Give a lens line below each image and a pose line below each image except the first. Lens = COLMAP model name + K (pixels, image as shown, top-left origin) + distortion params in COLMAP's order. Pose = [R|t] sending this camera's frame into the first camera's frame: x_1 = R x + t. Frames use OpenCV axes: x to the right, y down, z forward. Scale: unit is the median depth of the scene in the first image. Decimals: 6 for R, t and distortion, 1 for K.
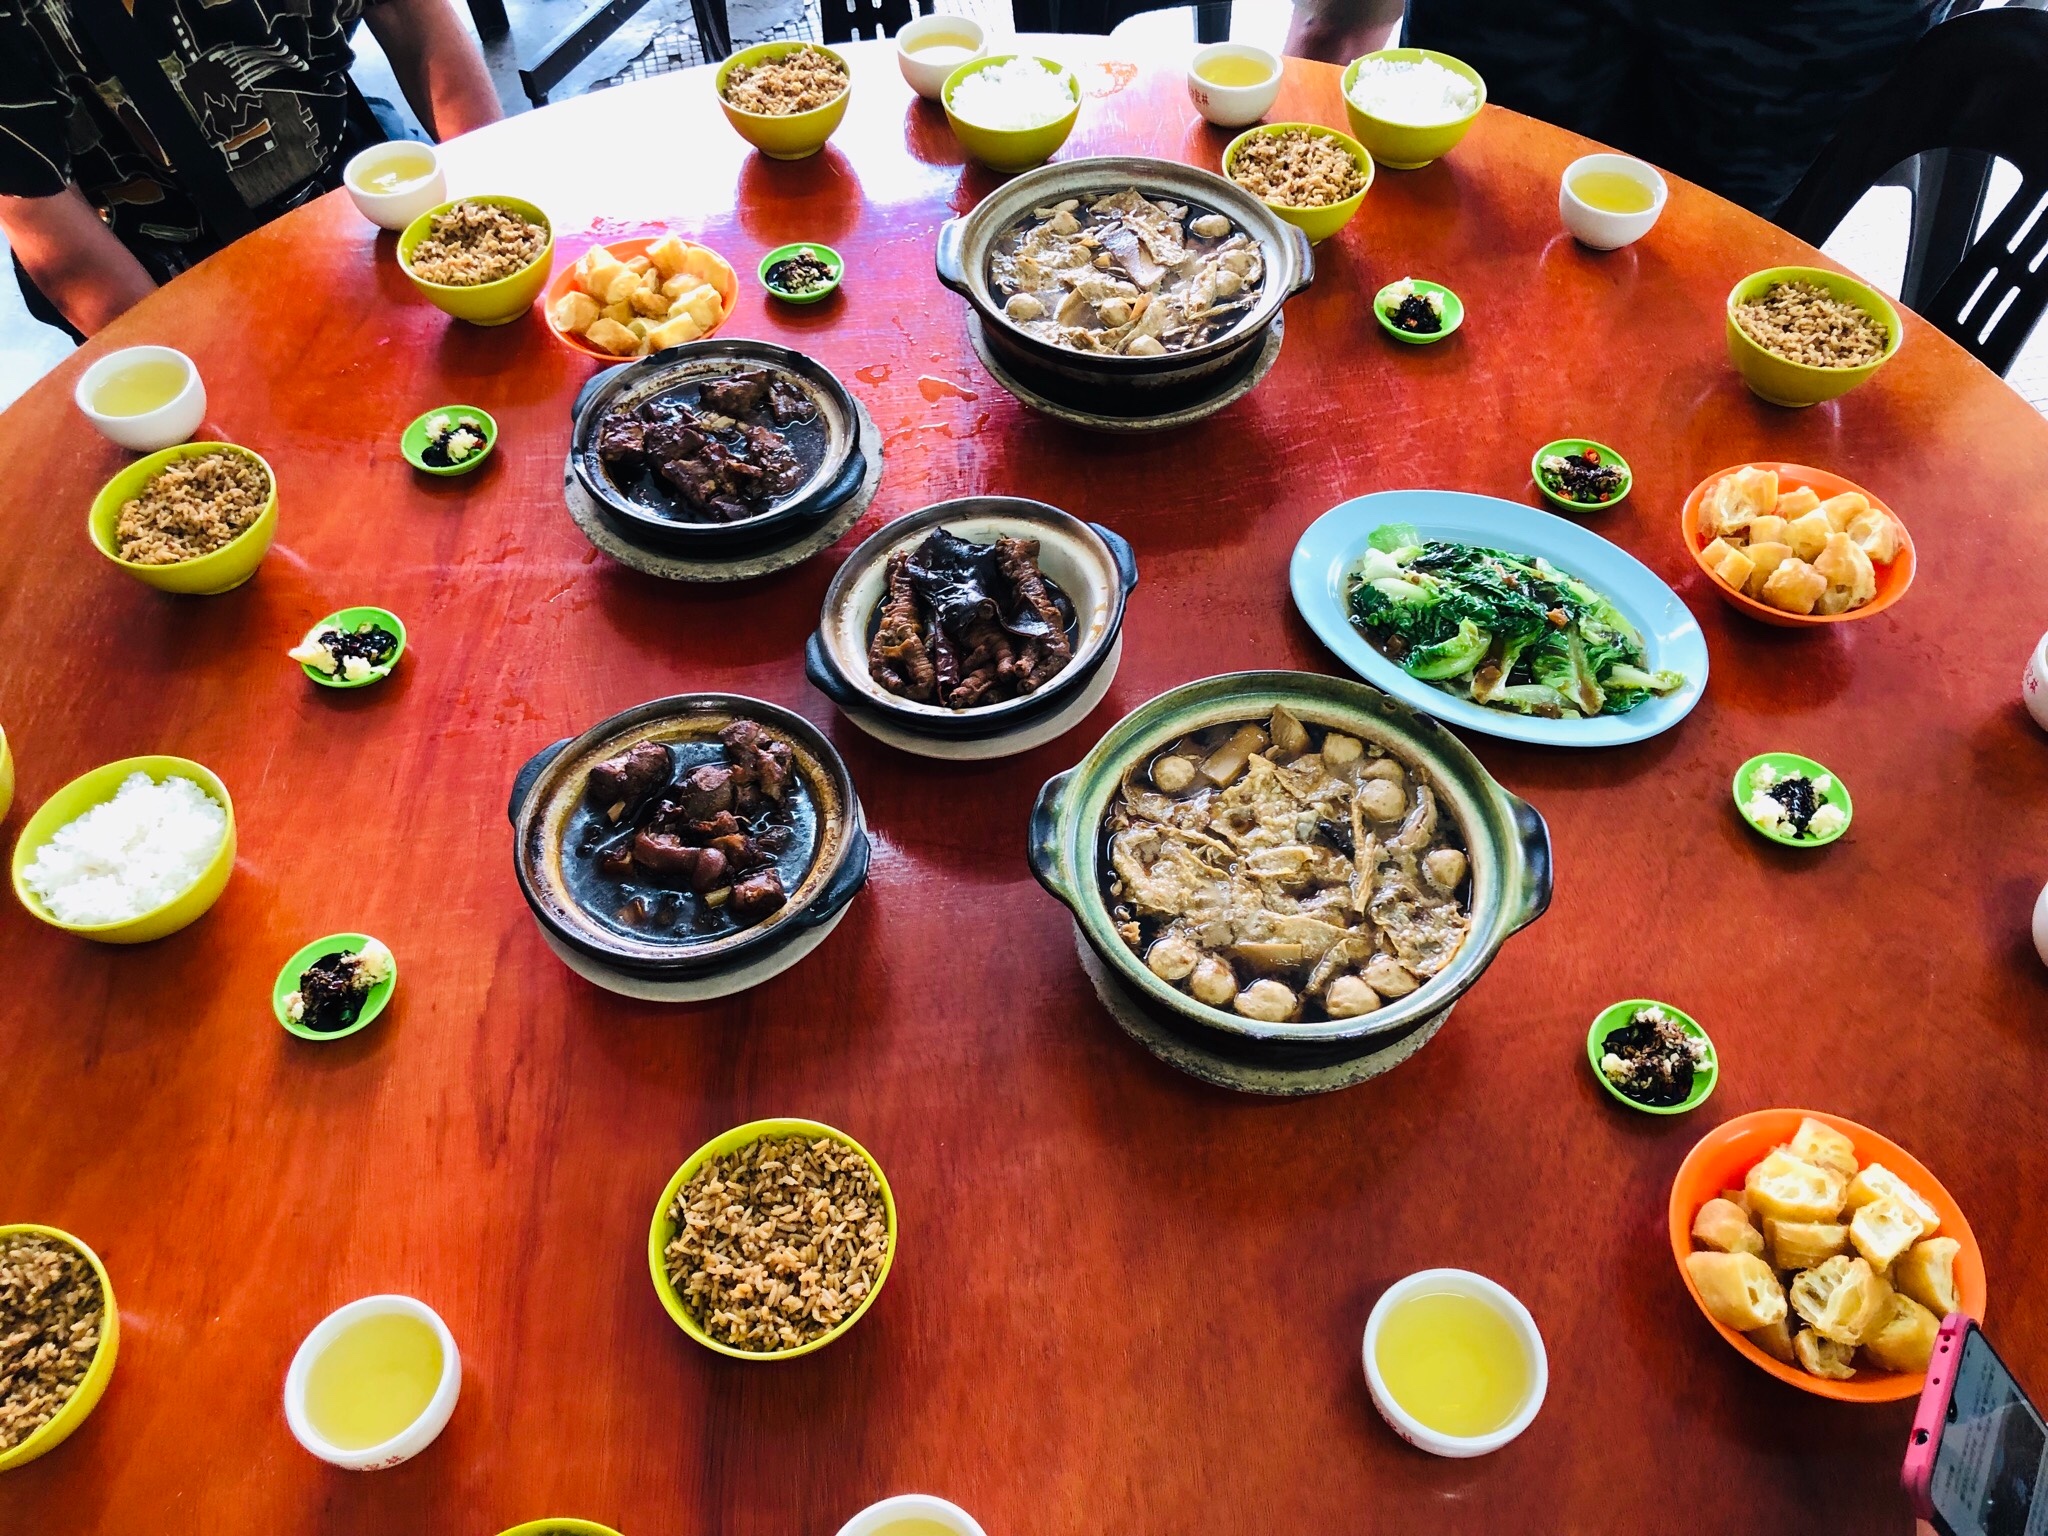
lens RADIAL K [[1639.3, 0, 1027.2], [0, 1639.3, 778.5], [0, 0, 1]] dist [-0.009762, 0.028868]
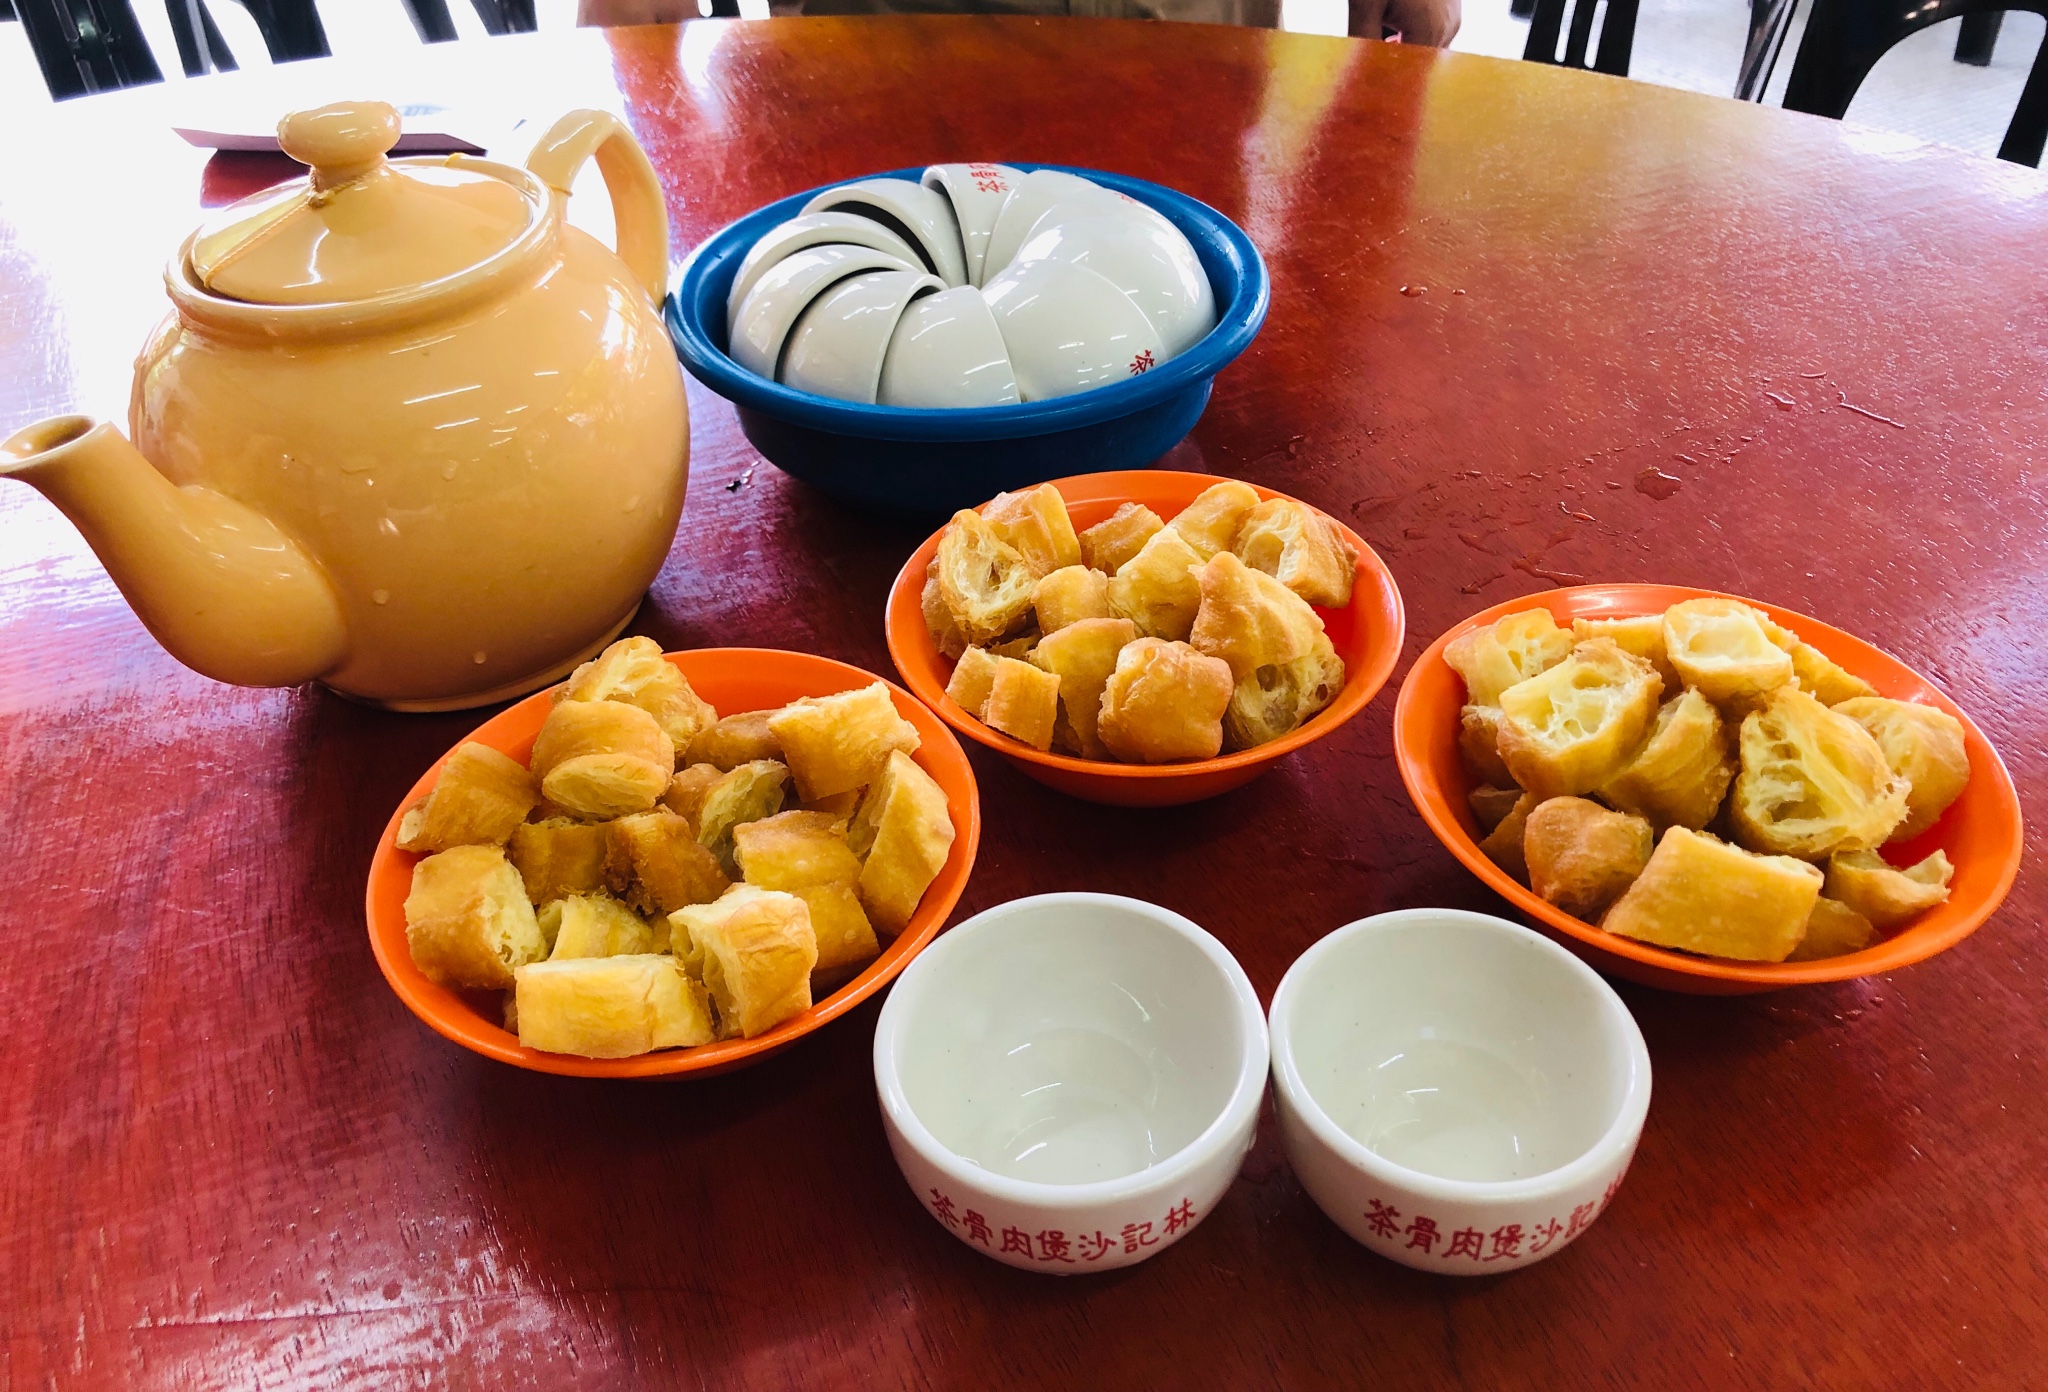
lens RADIAL K [[1652.8, 0, 1023.1], [0, 1652.8, 691.0], [0, 0, 1]] dist [0.001159, 0.000025]
pose [[0.921753, -0.260434, 0.287308, 0.314216], [0.326377, 0.921130, -0.212126, -0.042983], [-0.209403, 0.289298, 0.934054, 0.614432]]
